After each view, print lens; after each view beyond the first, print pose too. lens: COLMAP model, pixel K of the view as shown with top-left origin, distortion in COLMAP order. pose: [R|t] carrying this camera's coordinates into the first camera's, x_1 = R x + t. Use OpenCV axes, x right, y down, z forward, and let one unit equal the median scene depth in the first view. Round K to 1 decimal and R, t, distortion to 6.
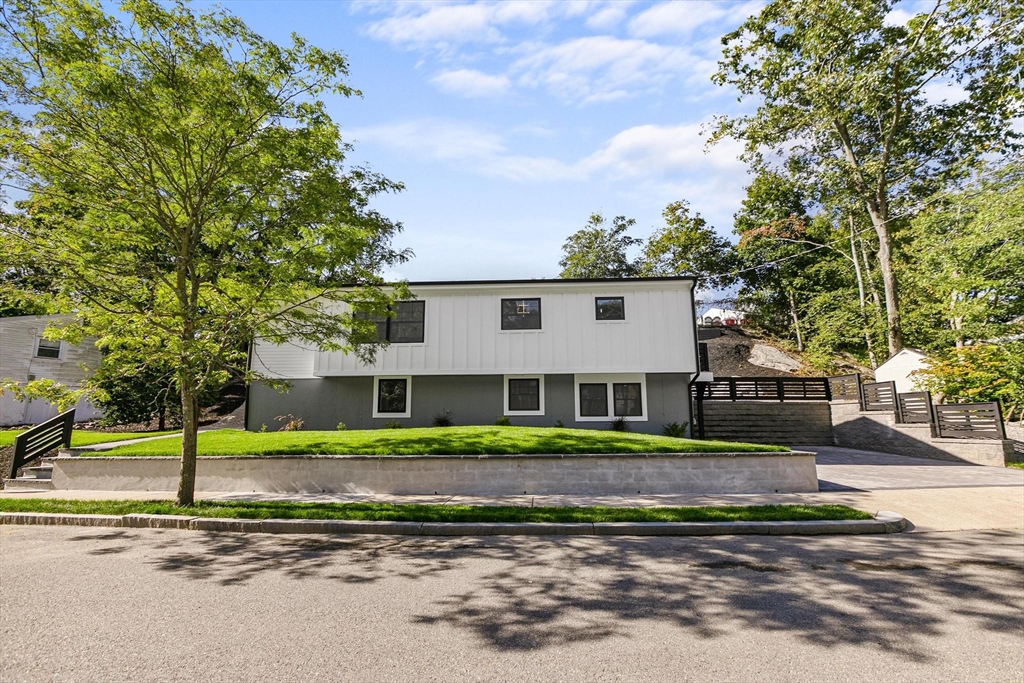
lens RADIAL K [[458.7, 0, 512.0], [0, 458.7, 341.5], [0, 0, 1]] dist [0.000957, 0.000193]
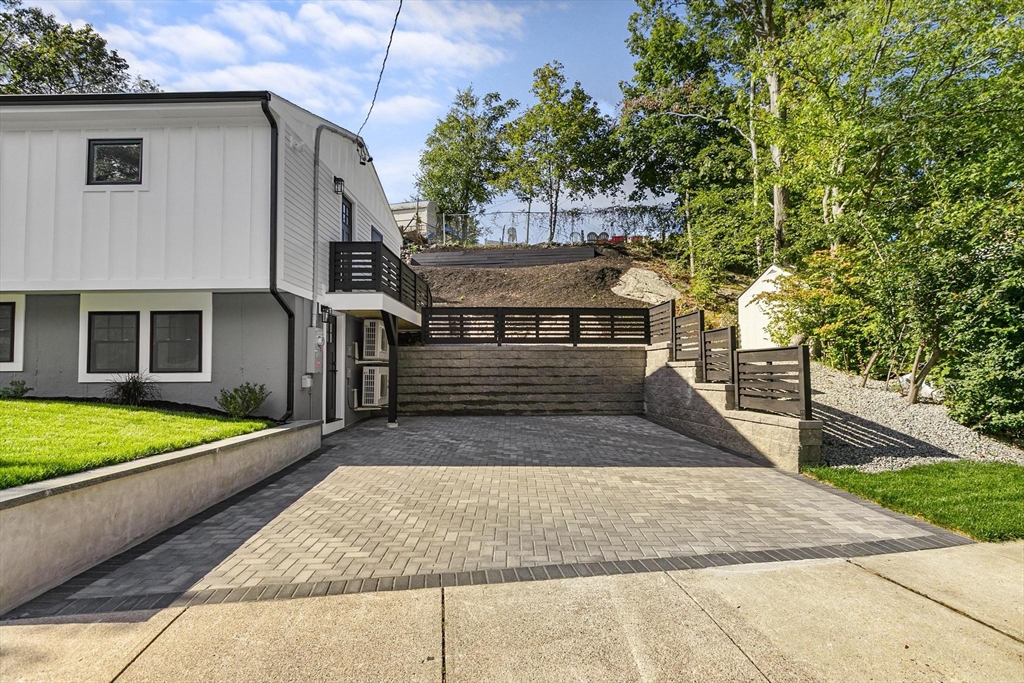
lens RADIAL K [[514.8, 0, 512.0], [0, 514.8, 341.5], [0, 0, 1]] dist [-0.018433, -0.000012]
pose [[0.998918, 0.000498, 0.046509, 0.475190], [-0.005985, 0.993008, 0.117897, 0.042297], [-0.046125, -0.118048, 0.991936, 0.306500]]
